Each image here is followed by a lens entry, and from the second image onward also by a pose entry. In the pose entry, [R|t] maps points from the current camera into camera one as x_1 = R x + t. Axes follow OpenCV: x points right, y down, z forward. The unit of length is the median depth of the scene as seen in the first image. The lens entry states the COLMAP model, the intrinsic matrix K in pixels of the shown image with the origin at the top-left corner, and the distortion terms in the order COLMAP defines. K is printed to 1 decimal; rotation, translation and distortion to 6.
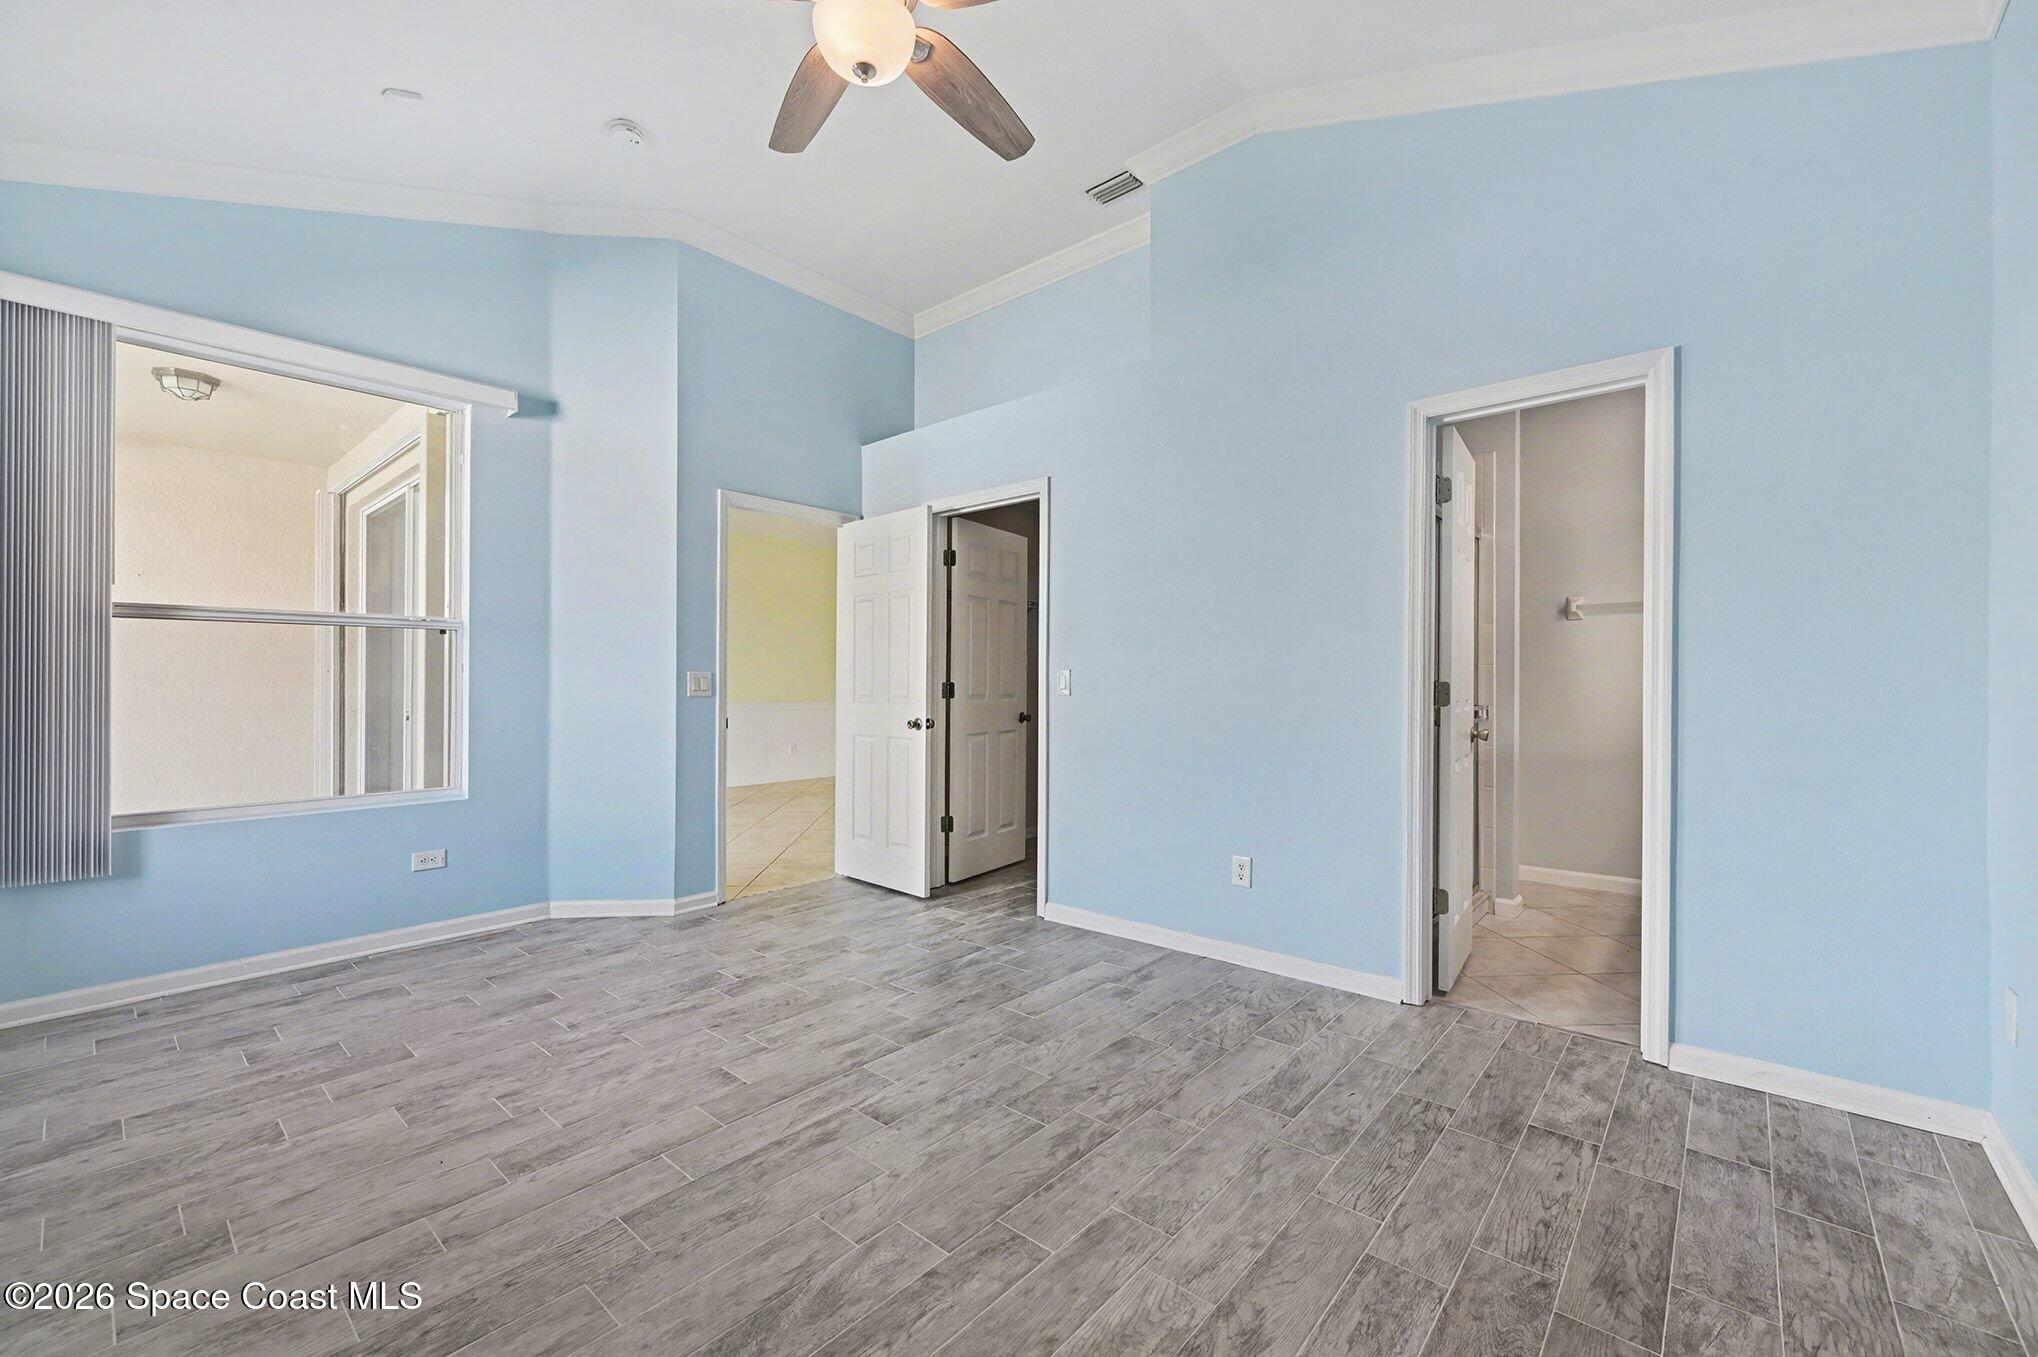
lens RADIAL K [[816.3, 0, 1009.6], [0, 816.3, 678.3], [0, 0, 1]] dist [-0.001080, -0.000203]
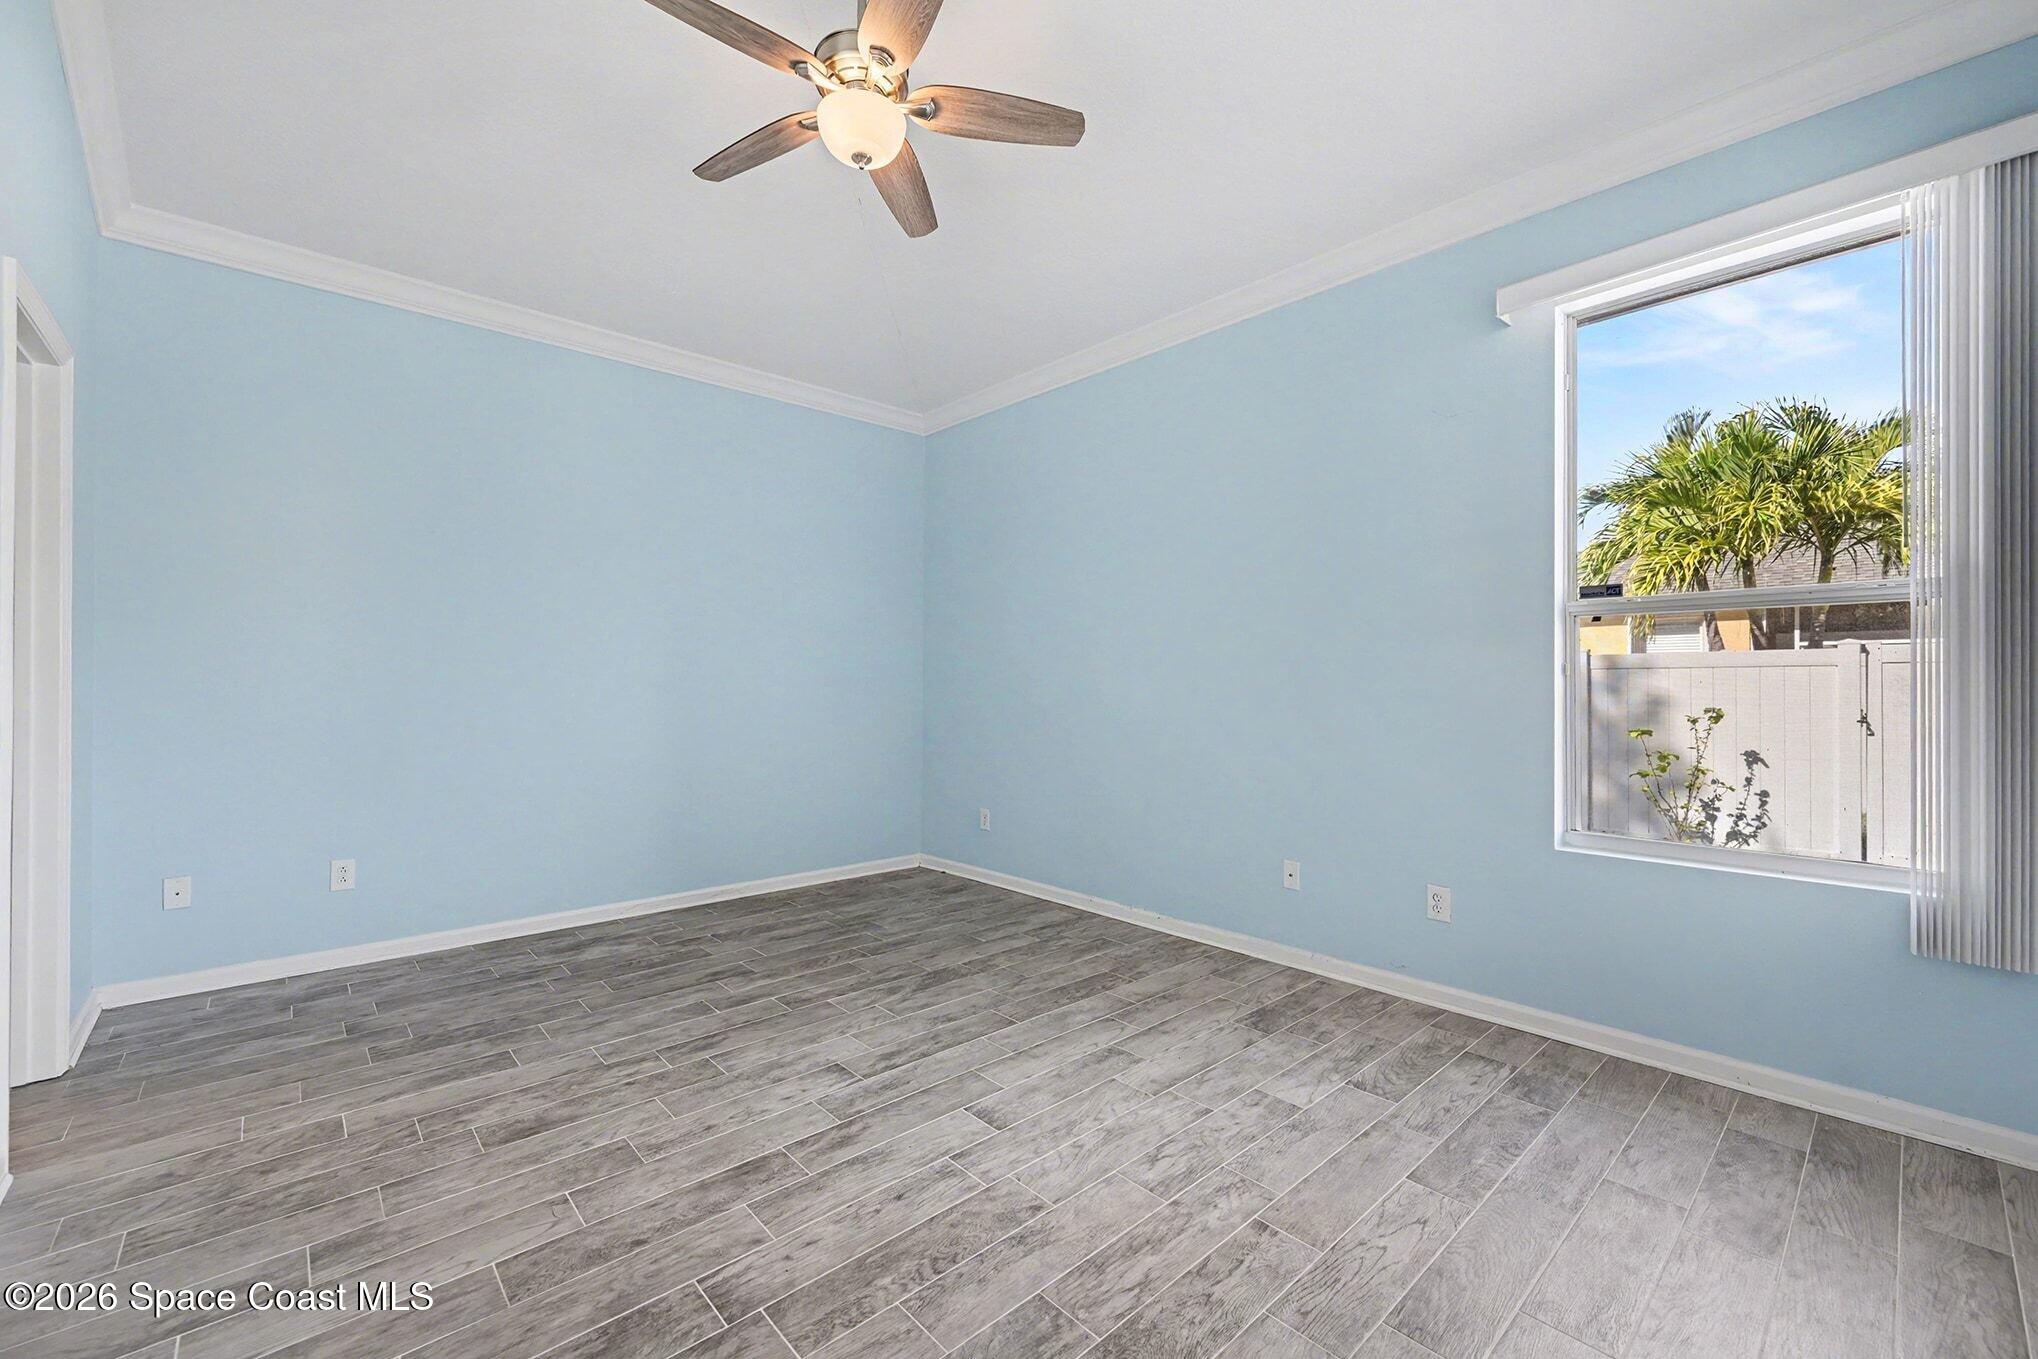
lens RADIAL K [[816.3, 0, 1009.6], [0, 816.3, 679.3], [0, 0, 1]] dist [-0.001080, -0.000203]
pose [[-0.992957, 0.002119, 0.118459, -0.517246], [-0.000175, 0.999813, -0.019351, 0.015630], [-0.118478, -0.019236, -0.992770, 2.062558]]
